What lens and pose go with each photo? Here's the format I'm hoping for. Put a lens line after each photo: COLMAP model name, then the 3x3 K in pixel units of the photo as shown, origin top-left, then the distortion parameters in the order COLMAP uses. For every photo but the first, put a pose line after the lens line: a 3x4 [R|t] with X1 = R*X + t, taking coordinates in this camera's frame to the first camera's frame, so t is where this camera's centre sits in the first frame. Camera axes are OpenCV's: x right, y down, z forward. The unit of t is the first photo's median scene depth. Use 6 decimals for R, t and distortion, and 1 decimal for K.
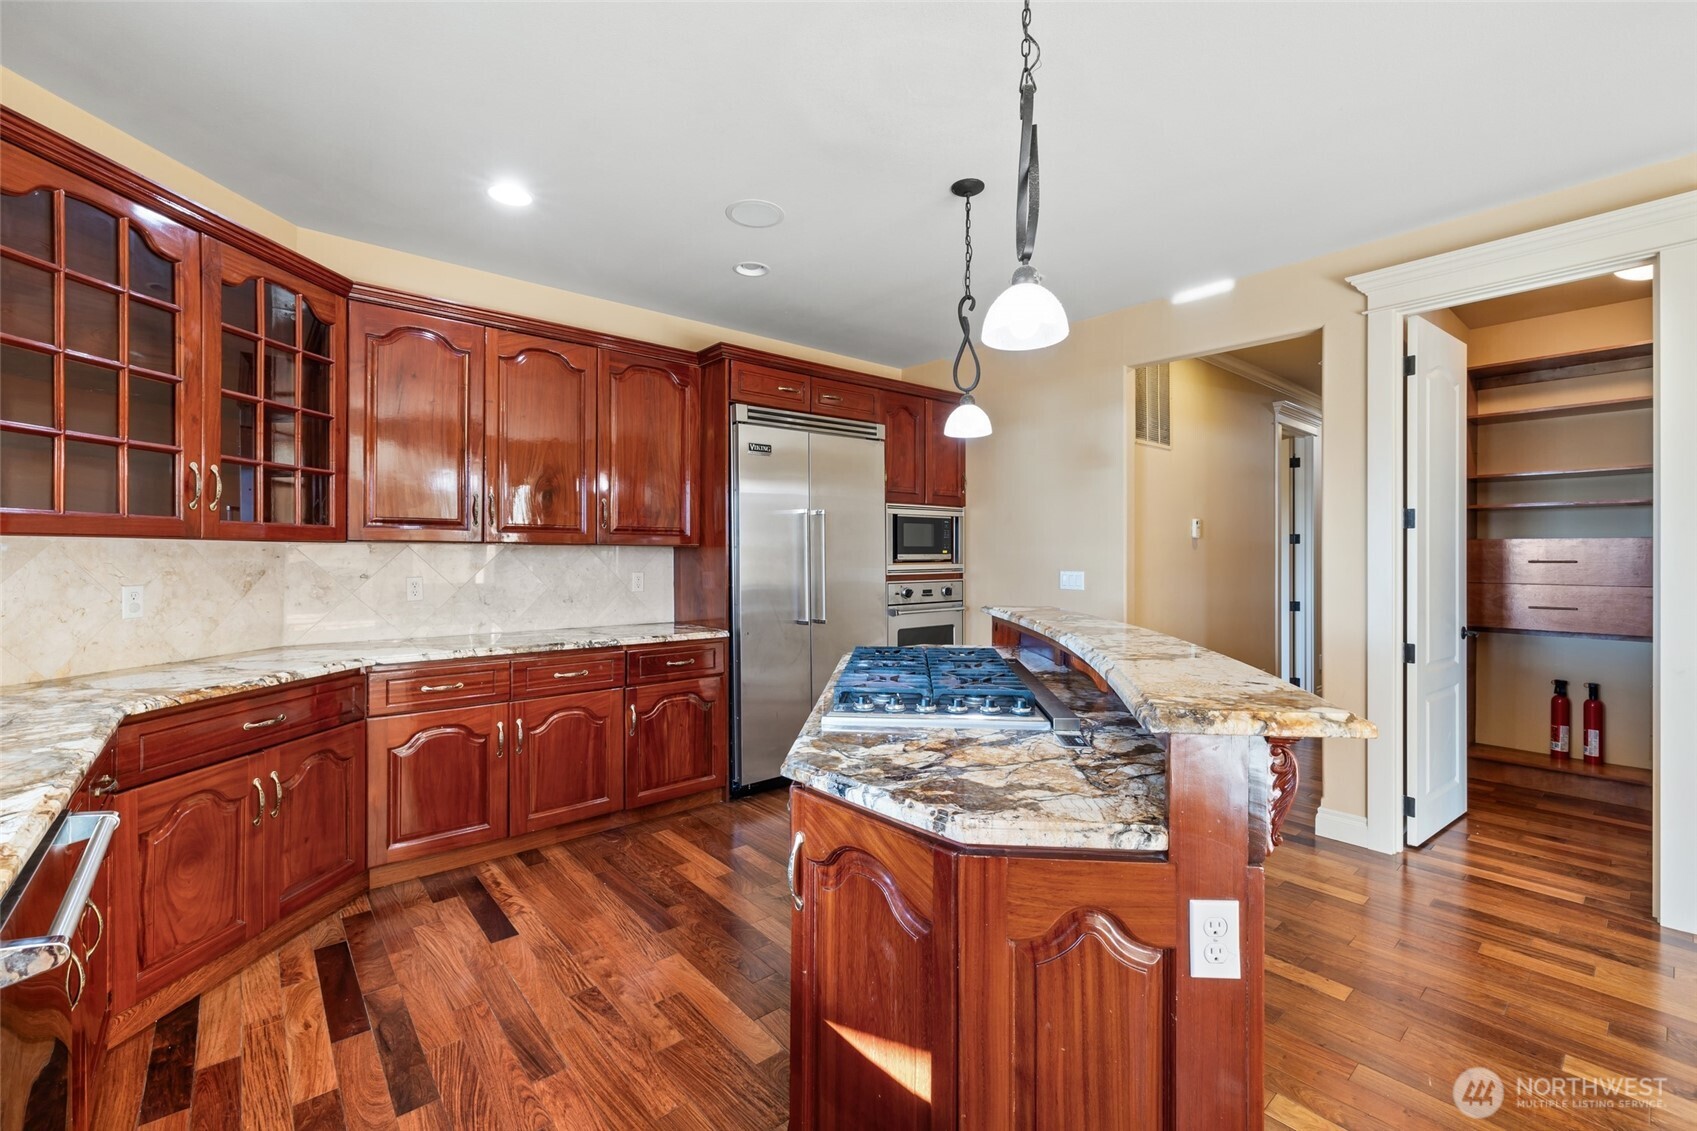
lens RADIAL K [[720.6, 0, 840.5], [0, 720.6, 548.6], [0, 0, 1]] dist [-0.002963, 0.000918]
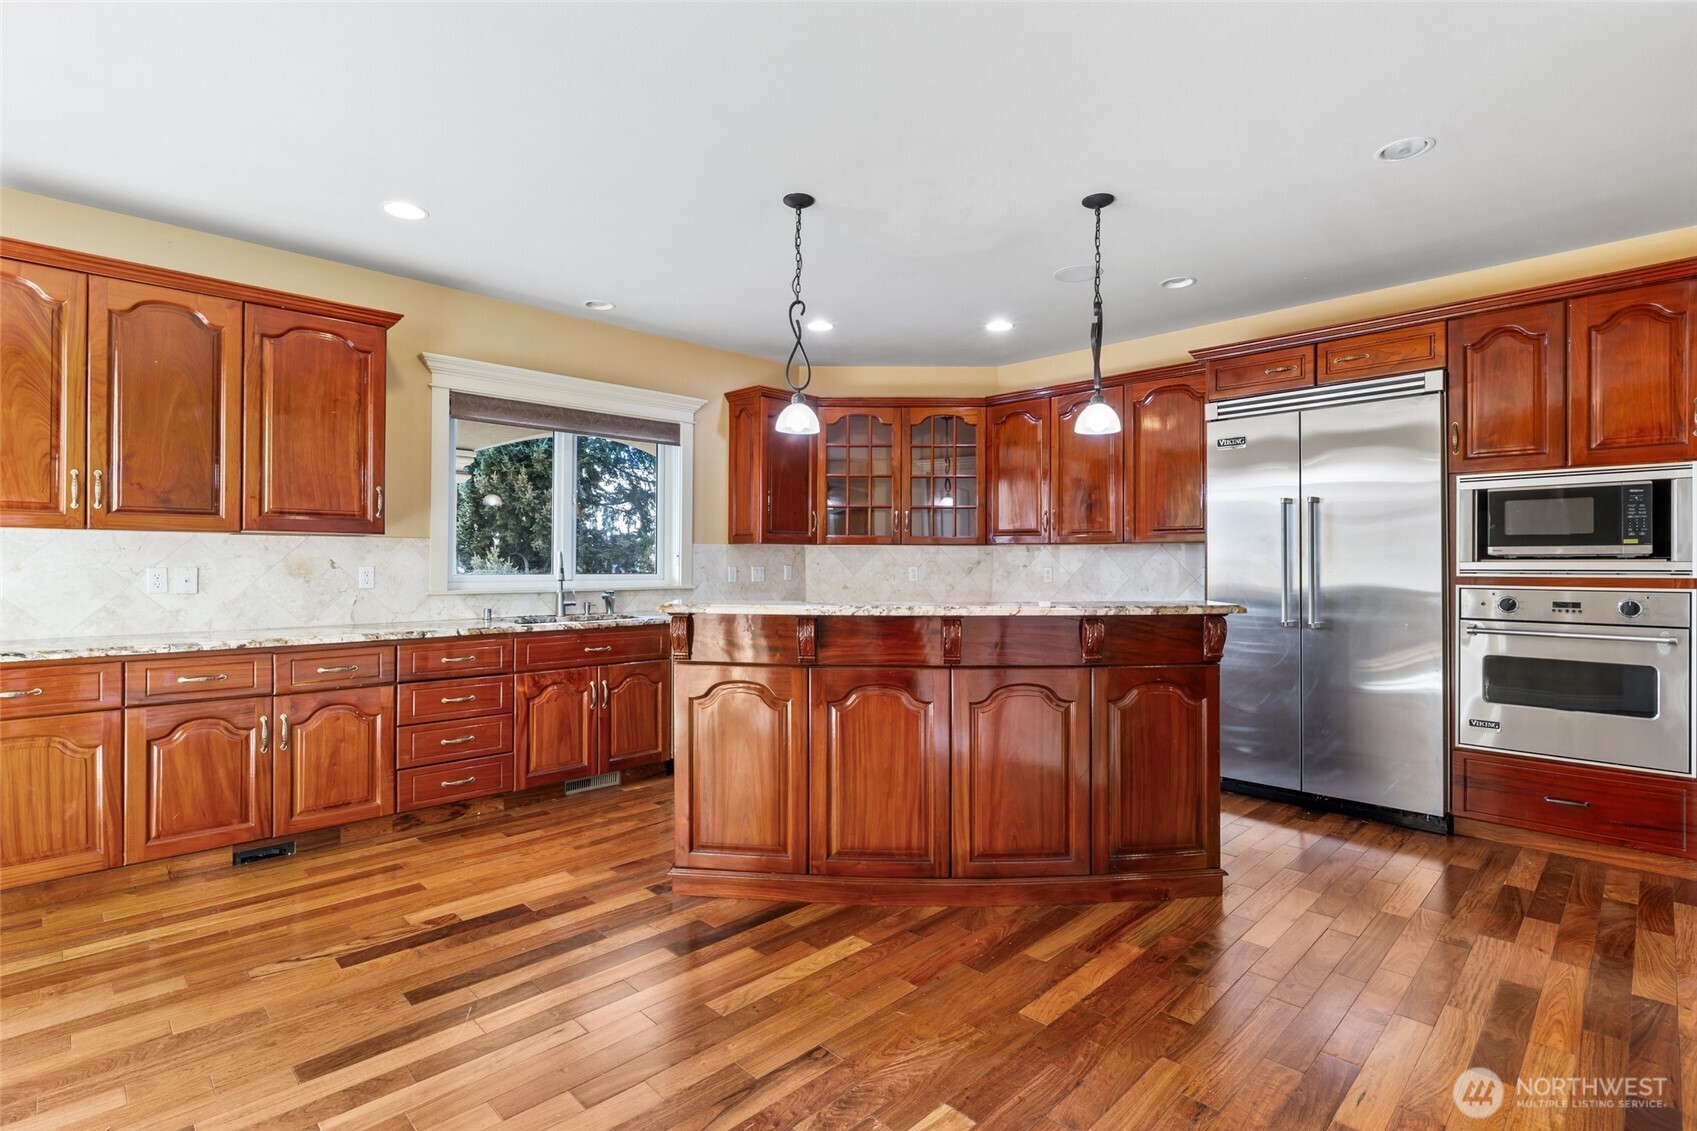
lens RADIAL K [[785.1, 0, 843.1], [0, 785.1, 556.5], [0, 0, 1]] dist [0.000270, 0.000008]
pose [[0.070623, -0.007771, -0.997473, 0.925070], [0.002085, 0.999969, -0.007643, 0.025587], [0.997501, -0.001540, 0.070637, 0.386848]]
